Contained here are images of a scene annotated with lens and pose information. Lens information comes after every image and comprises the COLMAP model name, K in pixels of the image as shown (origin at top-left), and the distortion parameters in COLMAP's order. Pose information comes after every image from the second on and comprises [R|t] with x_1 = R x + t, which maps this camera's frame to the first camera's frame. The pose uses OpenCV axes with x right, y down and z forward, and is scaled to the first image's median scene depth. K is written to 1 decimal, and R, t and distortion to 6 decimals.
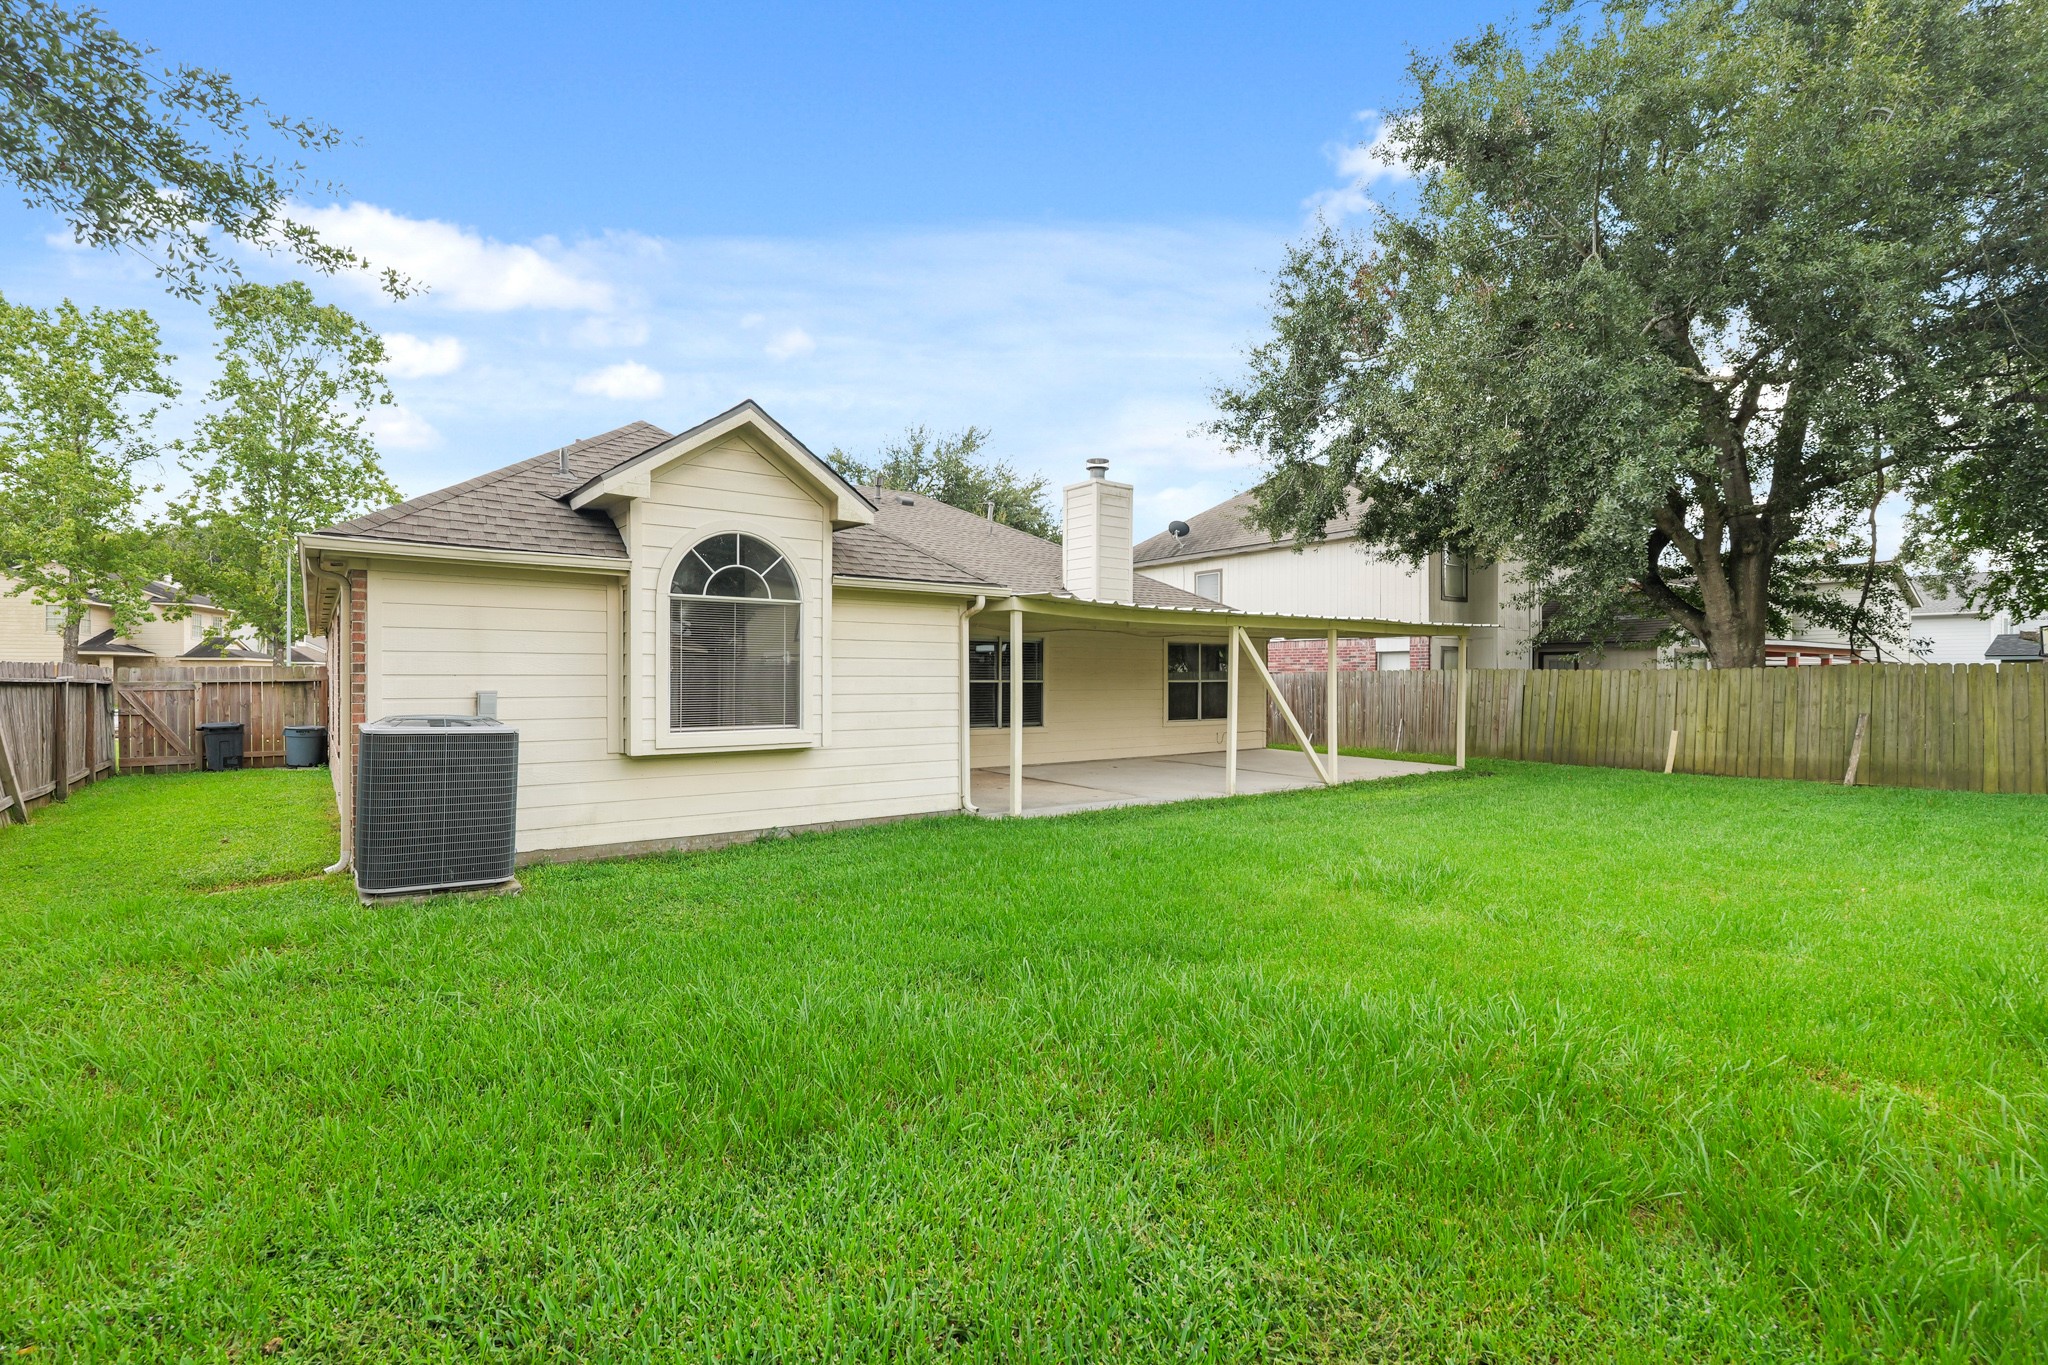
lens RADIAL K [[865.3, 0, 1024.0], [0, 865.3, 682.5], [0, 0, 1]] dist [0.000960, 0.000286]
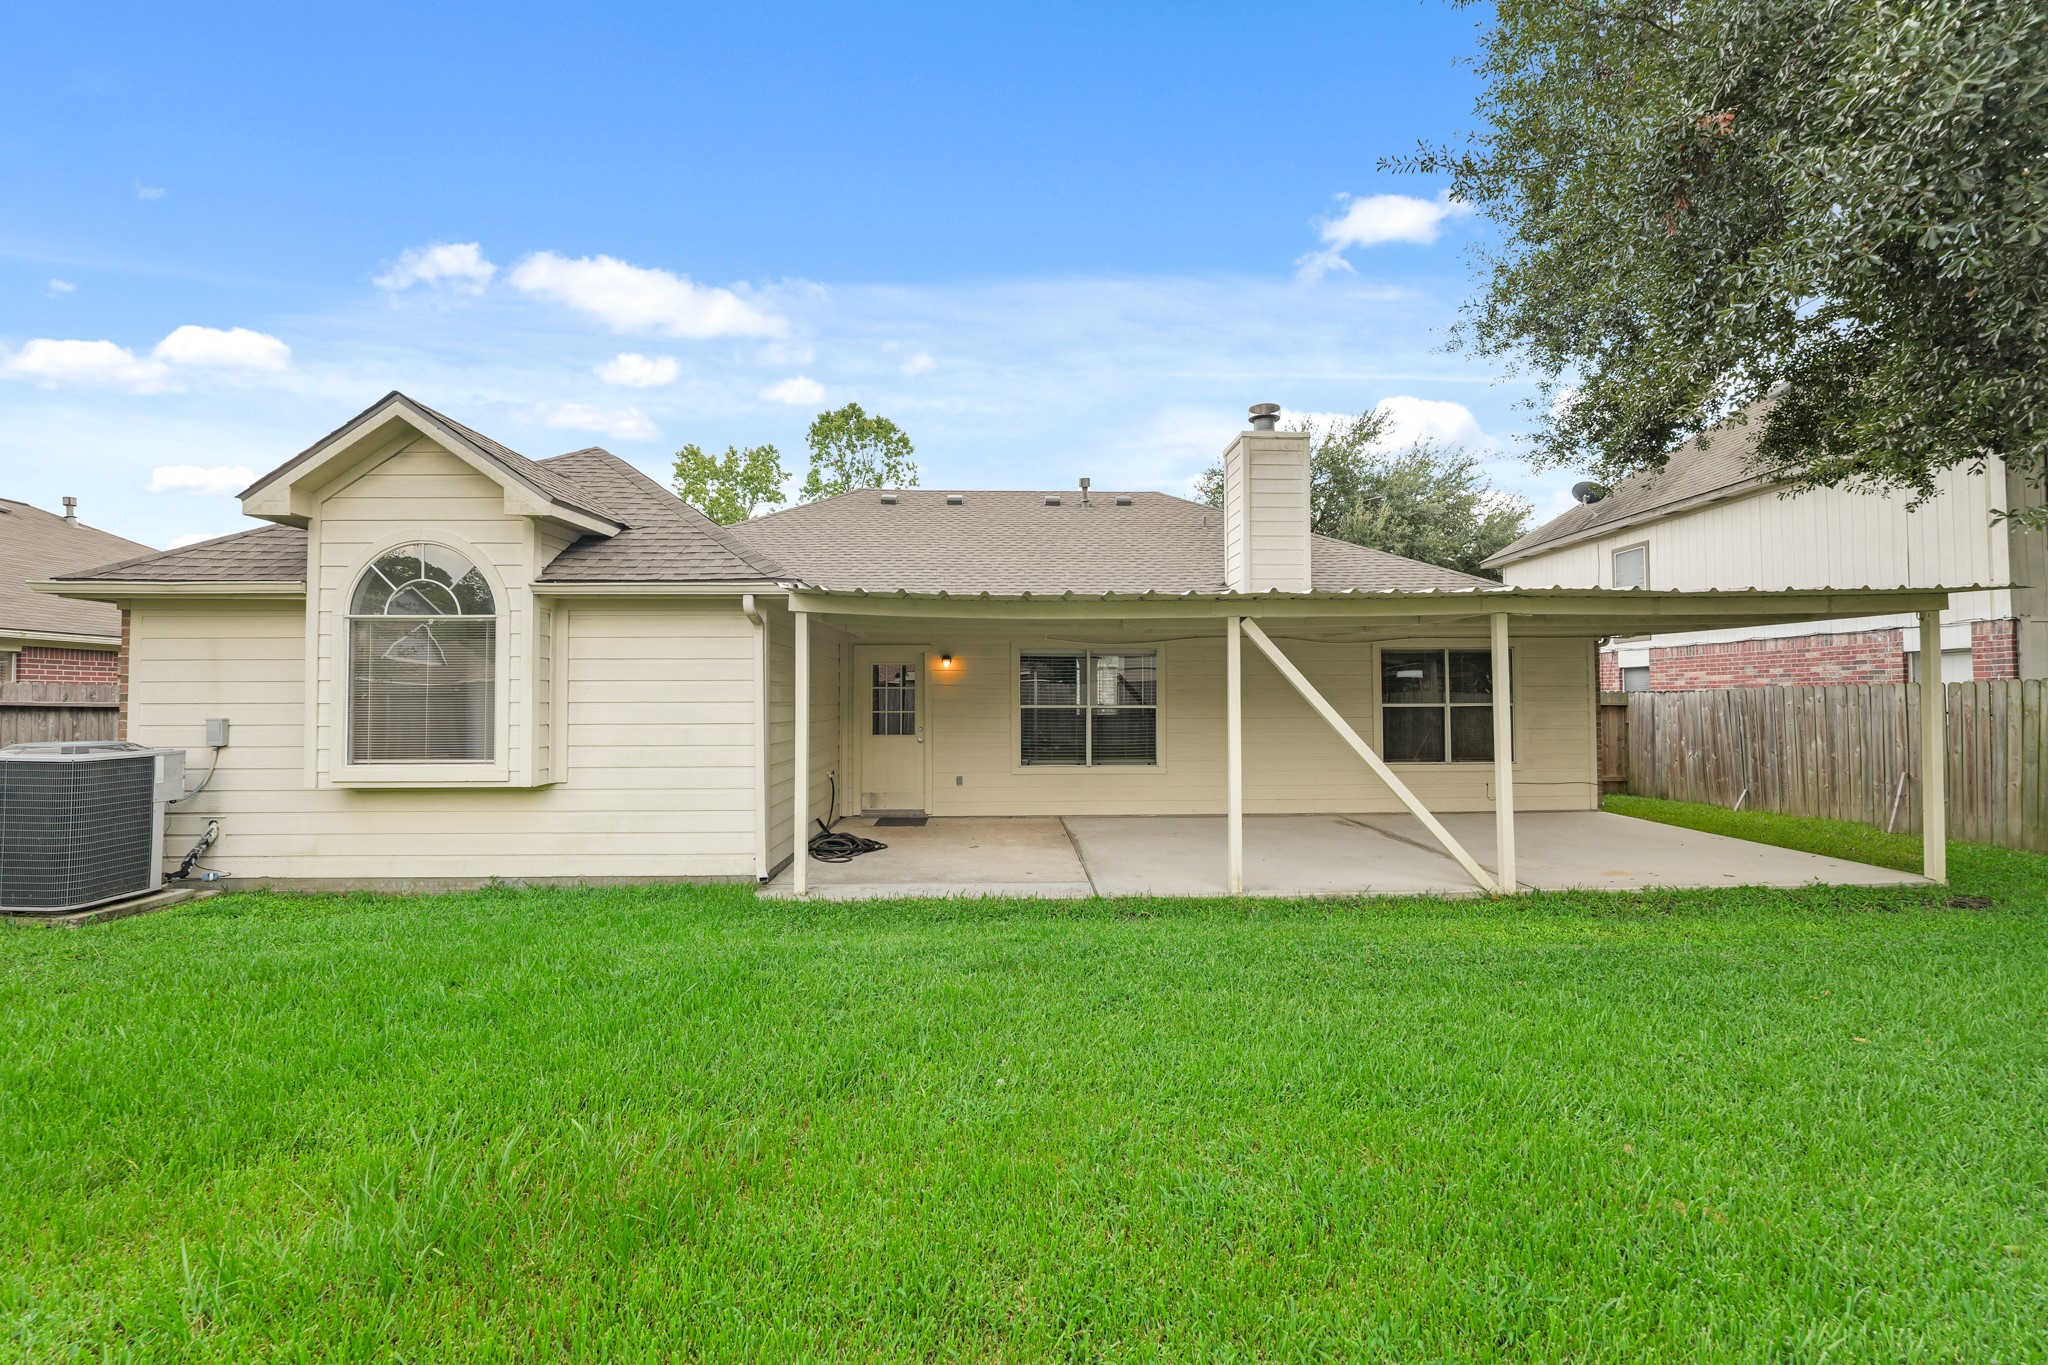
lens RADIAL K [[852.8, 0, 1021.0], [0, 852.8, 673.4], [0, 0, 1]] dist [-0.011785, 0.000259]
pose [[0.835436, -0.023796, -0.549072, 0.496145], [0.002660, 0.999226, -0.039258, -0.001443], [0.549581, 0.031337, 0.834853, 0.457191]]
